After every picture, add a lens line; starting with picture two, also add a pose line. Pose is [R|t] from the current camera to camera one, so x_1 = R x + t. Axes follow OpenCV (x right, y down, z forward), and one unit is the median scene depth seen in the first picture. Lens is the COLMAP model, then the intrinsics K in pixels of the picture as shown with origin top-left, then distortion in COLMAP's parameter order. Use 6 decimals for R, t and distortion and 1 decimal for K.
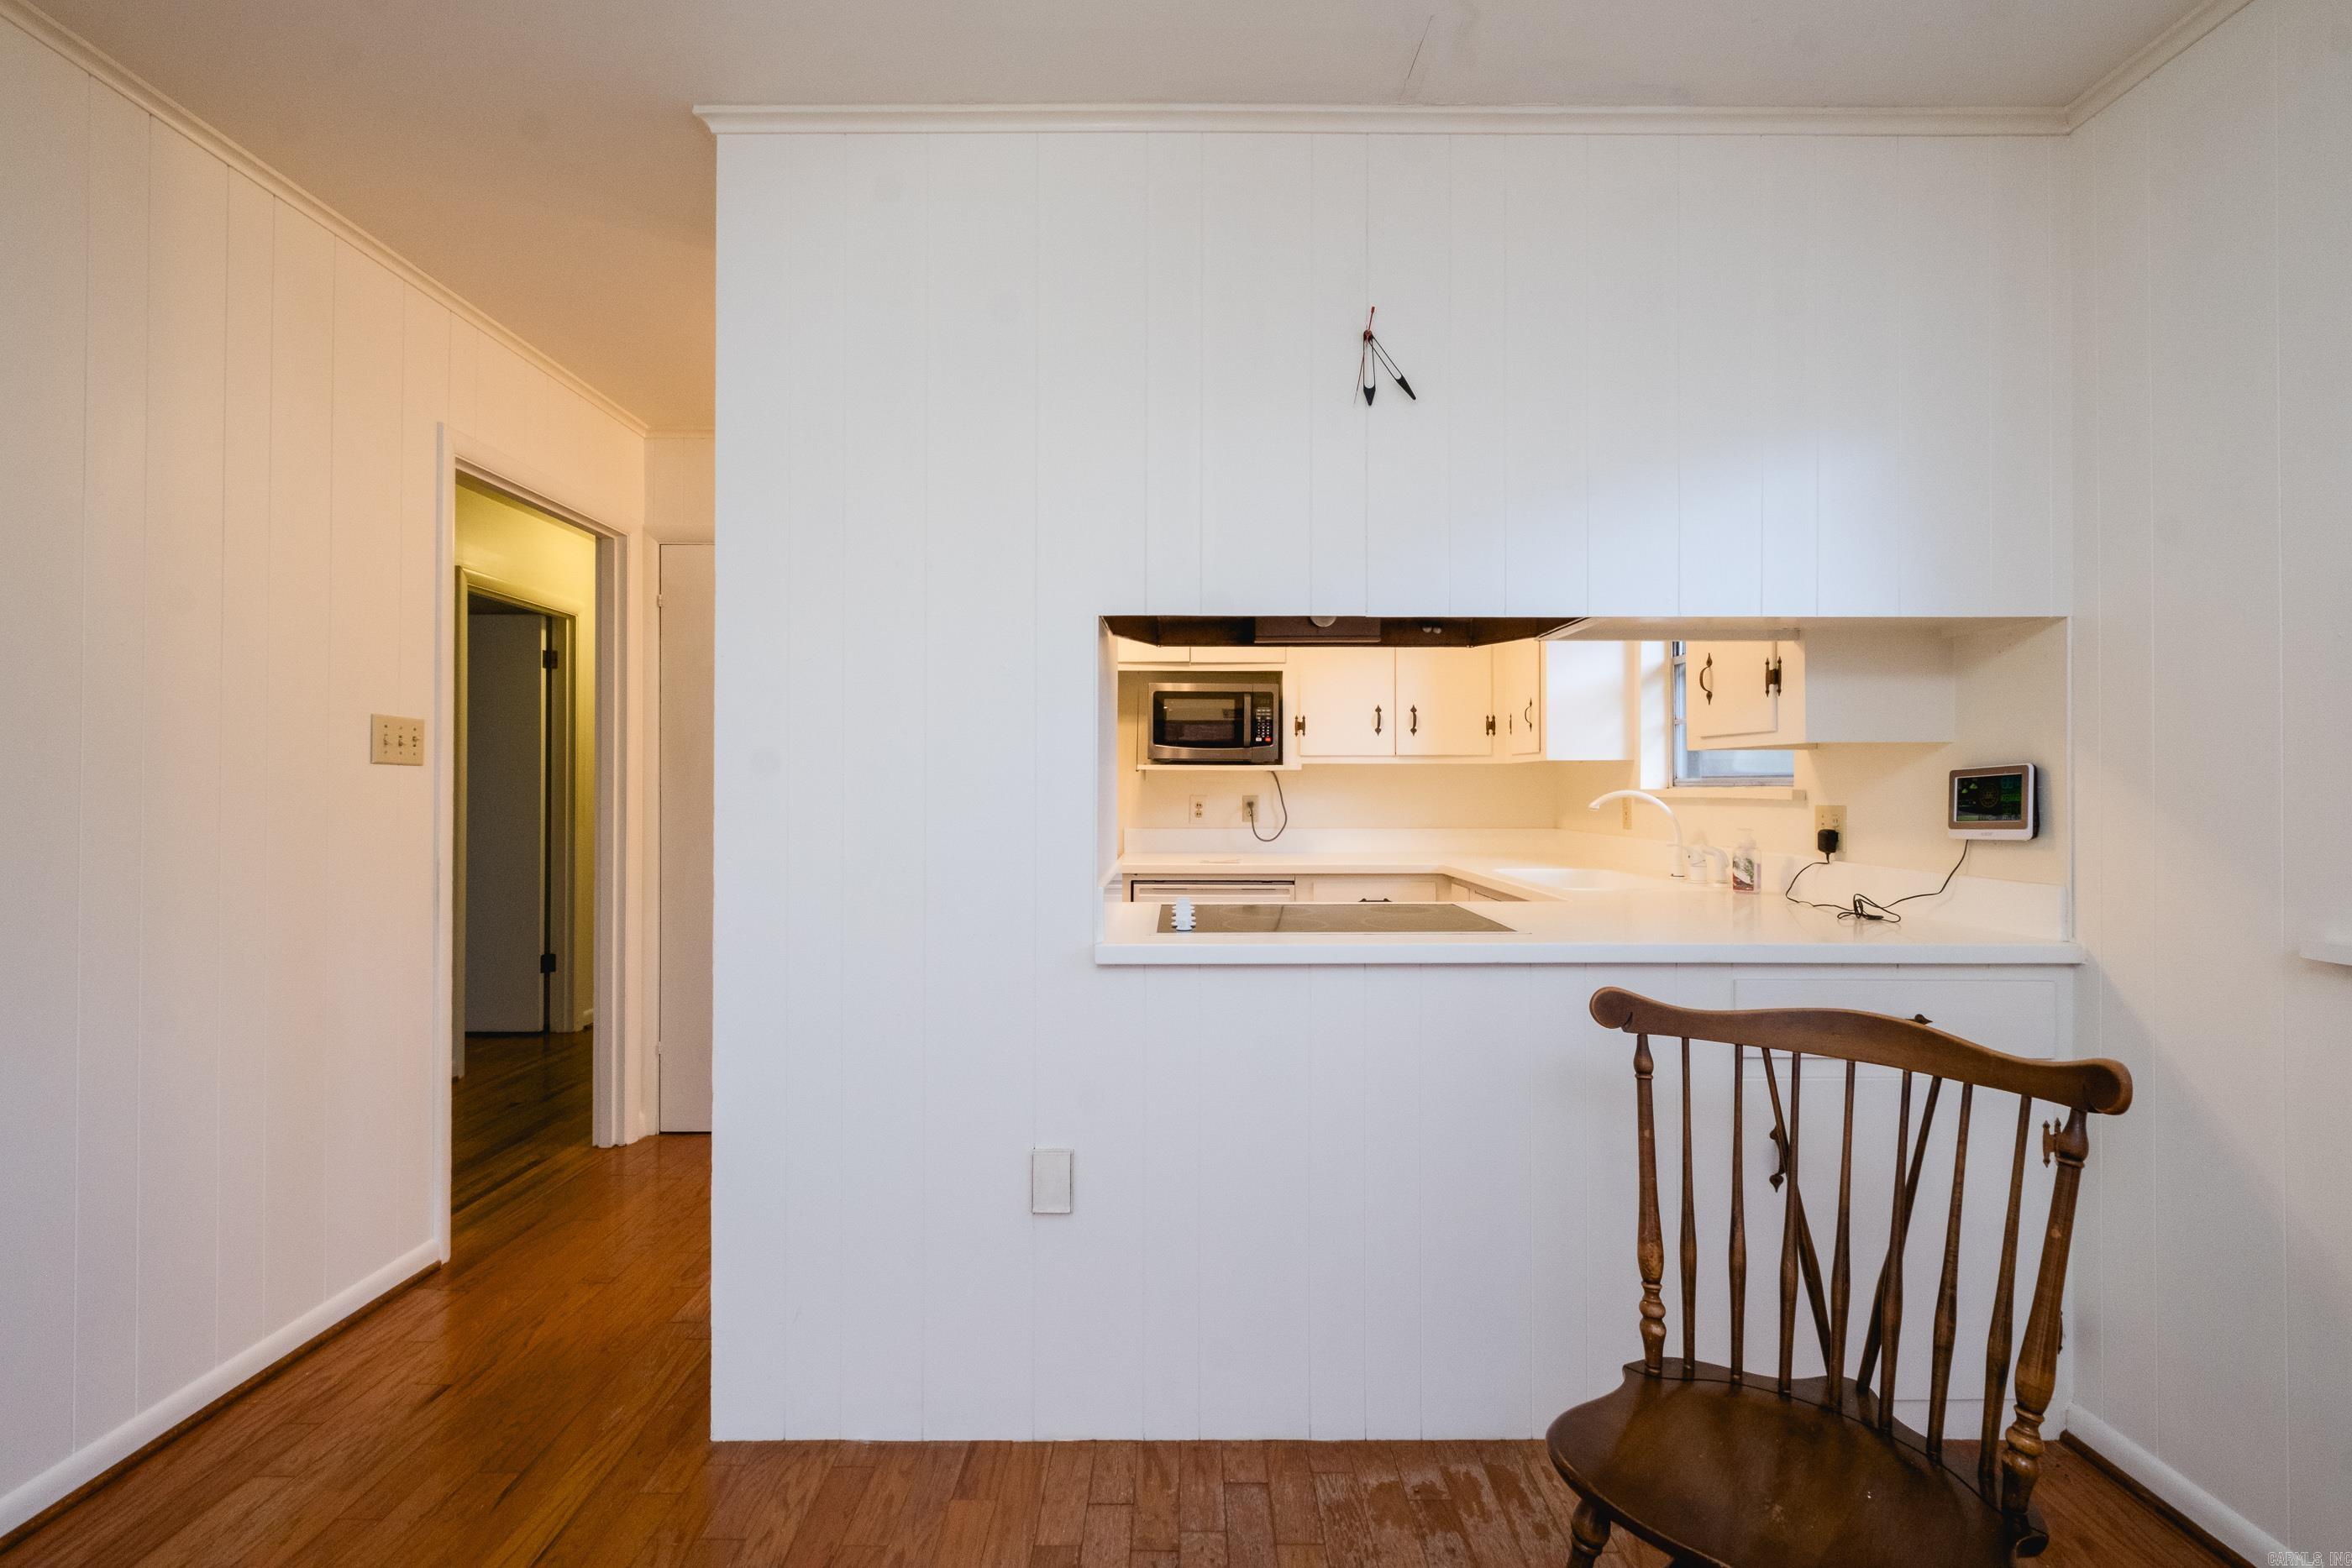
lens RADIAL K [[1016.7, 0, 1191.4], [0, 1016.7, 800.0], [0, 0, 1]] dist [0.003334, 0.000184]
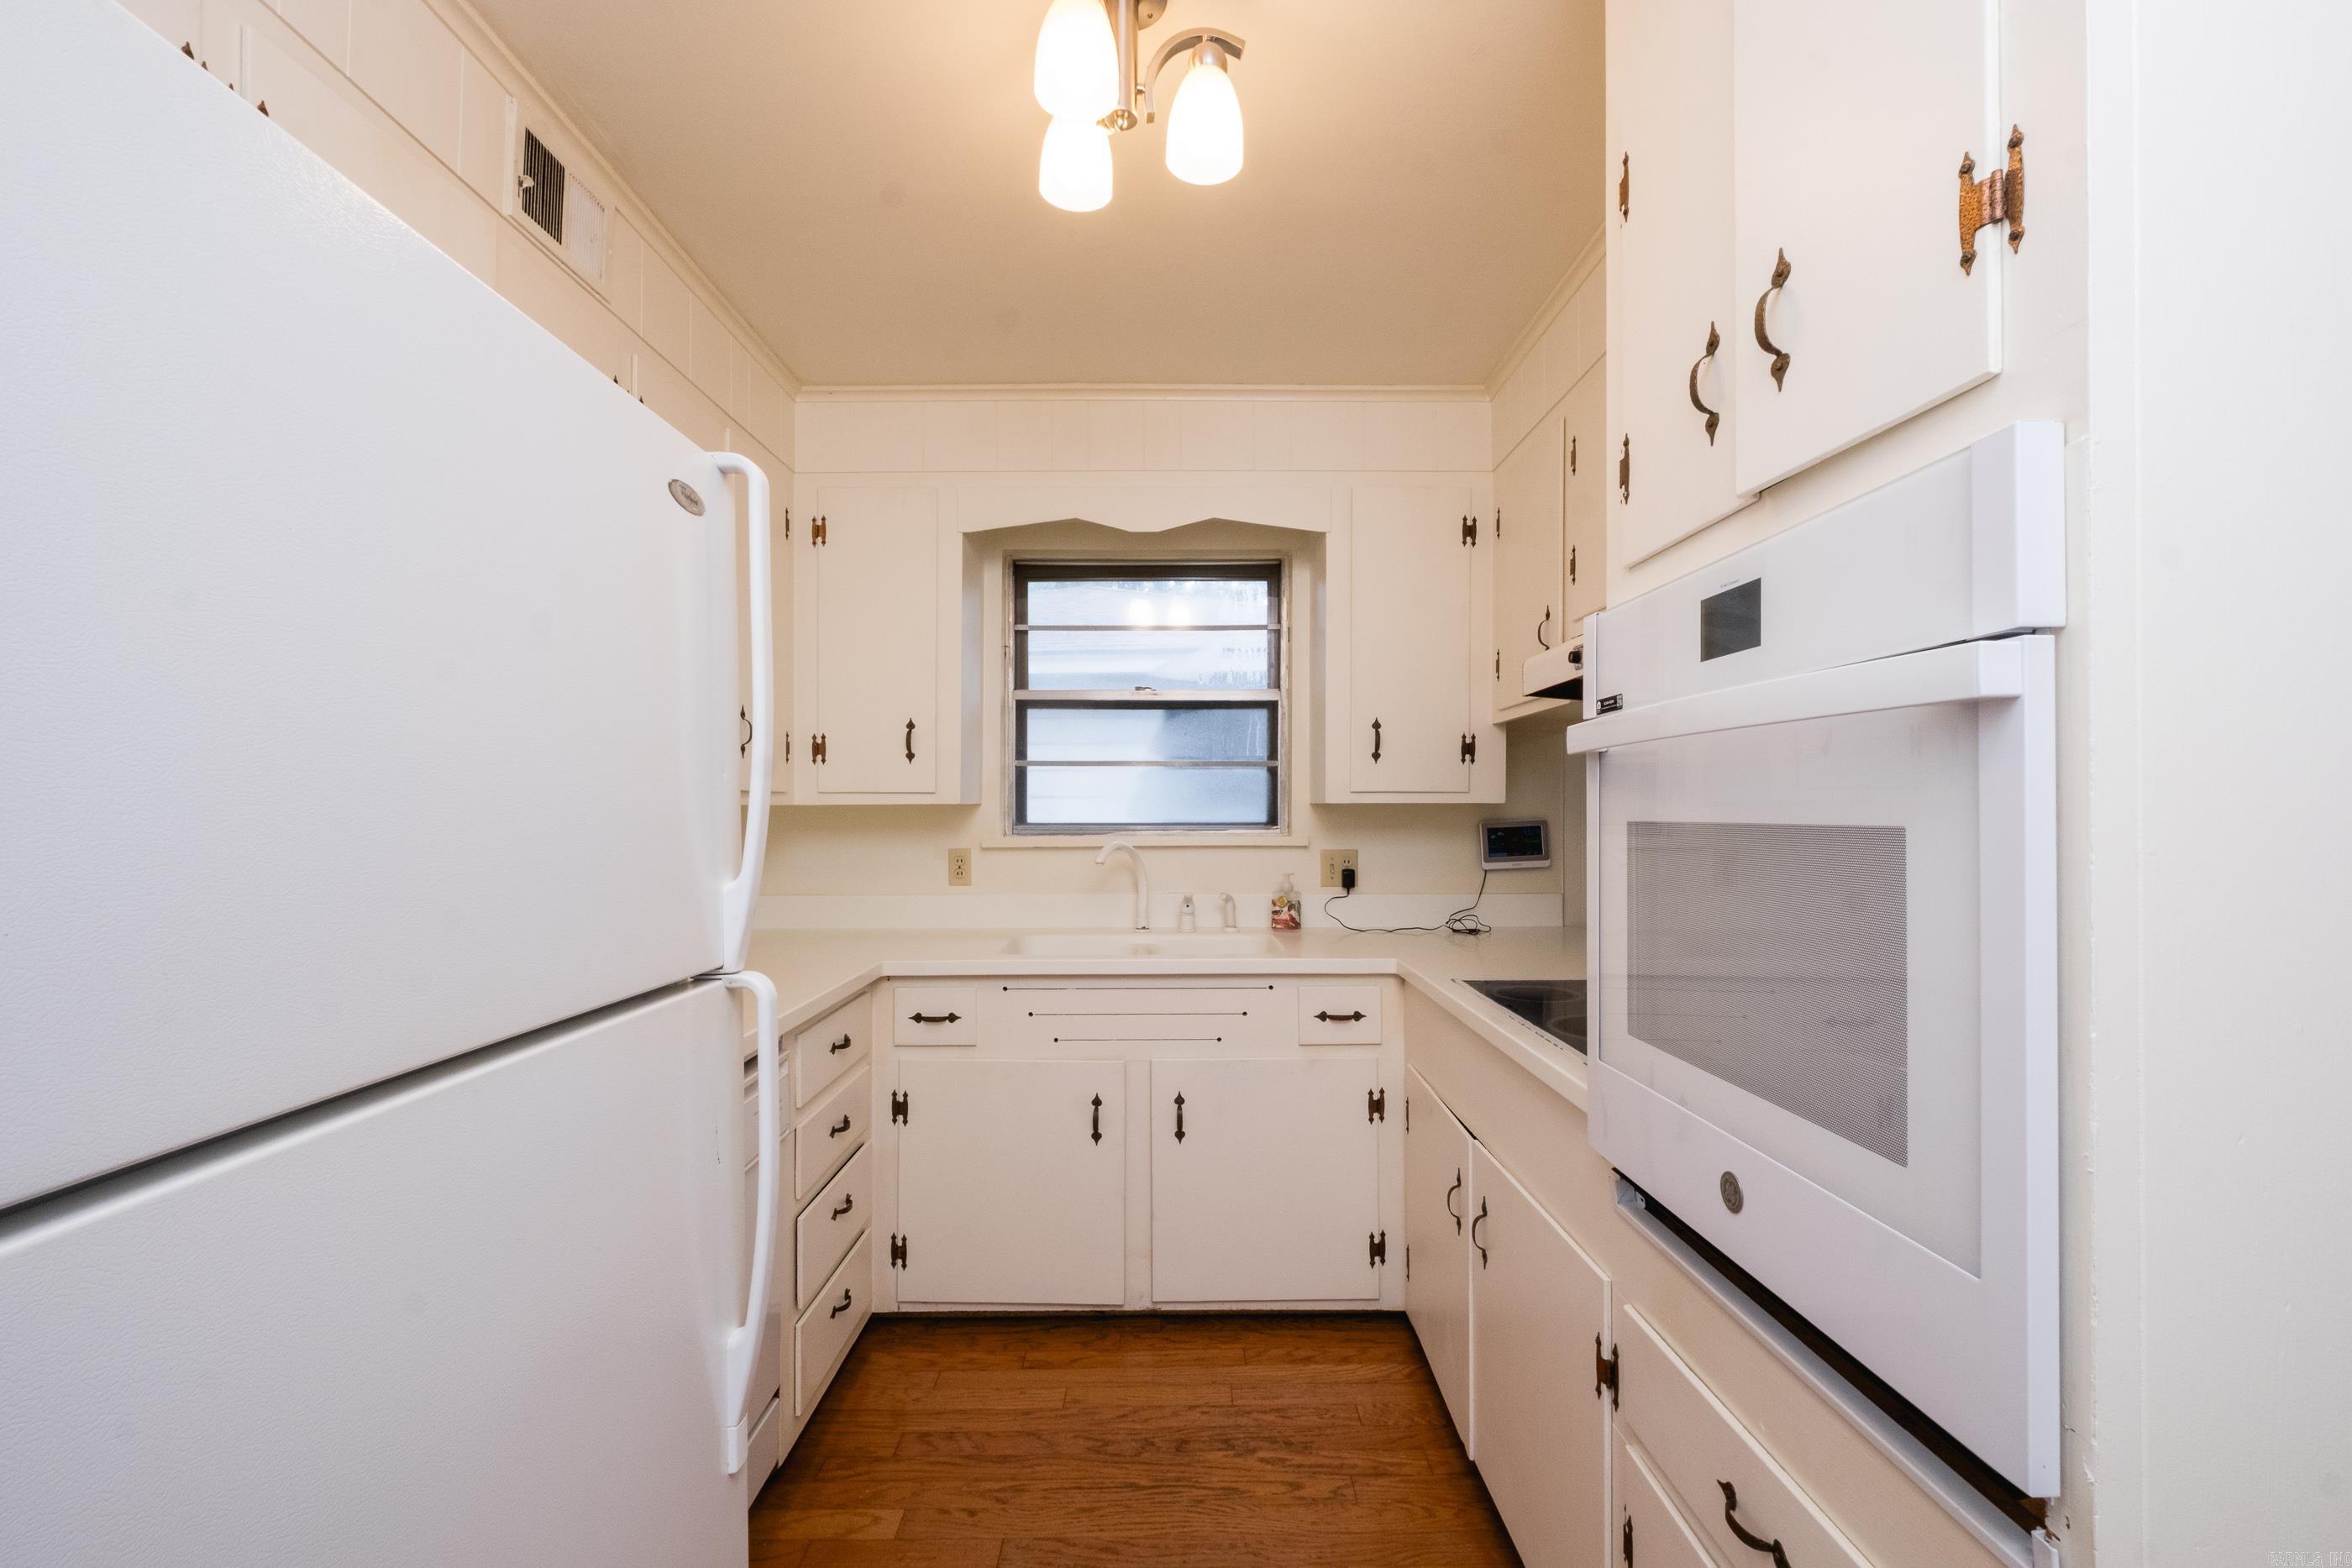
lens RADIAL K [[1016.7, 0, 1191.4], [0, 1016.7, 800.0], [0, 0, 1]] dist [0.003334, 0.000184]
pose [[-0.005903, 0.006851, 0.999959, -0.600991], [0.016046, 0.999848, -0.006755, -0.049463], [-0.999854, 0.016005, -0.006012, 1.207053]]
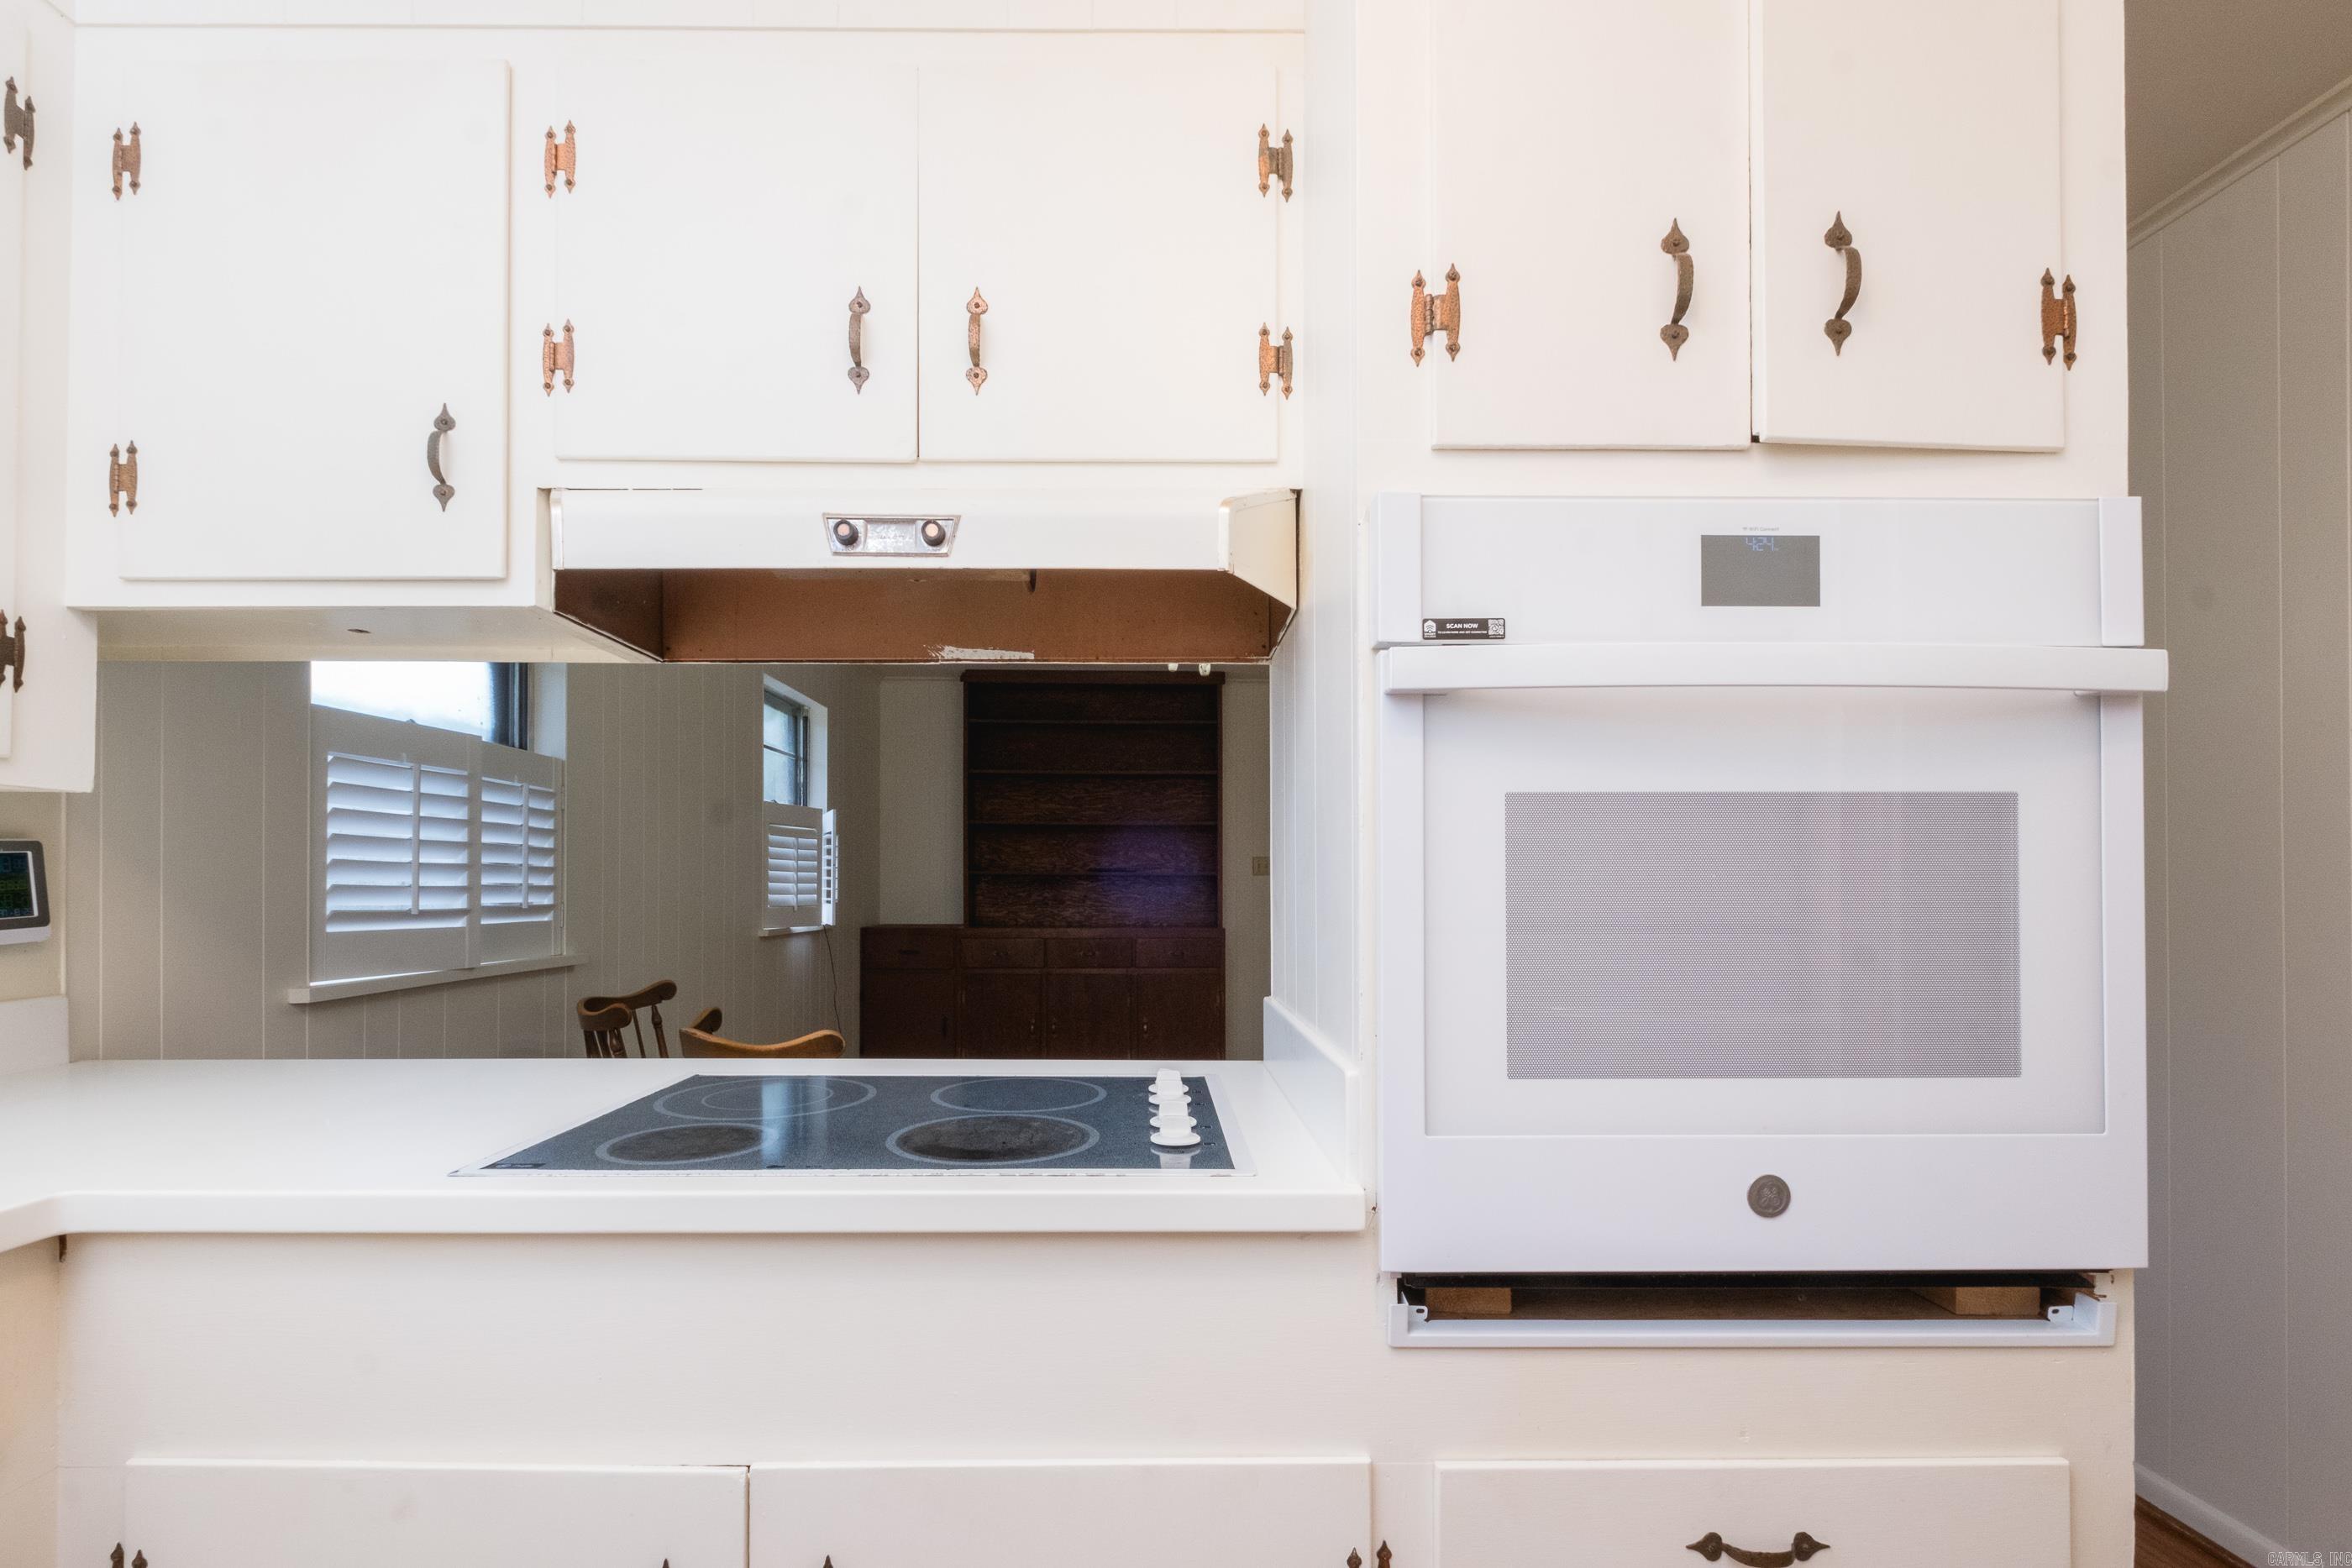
lens RADIAL K [[1051.5, 0, 1171.1], [0, 1051.5, 872.2], [0, 0, 1]] dist [-0.001048, -0.000358]
pose [[-0.999995, -0.001532, 0.002720, -0.012837], [-0.001505, 0.999951, 0.009793, -0.015583], [-0.002735, 0.009789, -0.999948, 1.363950]]
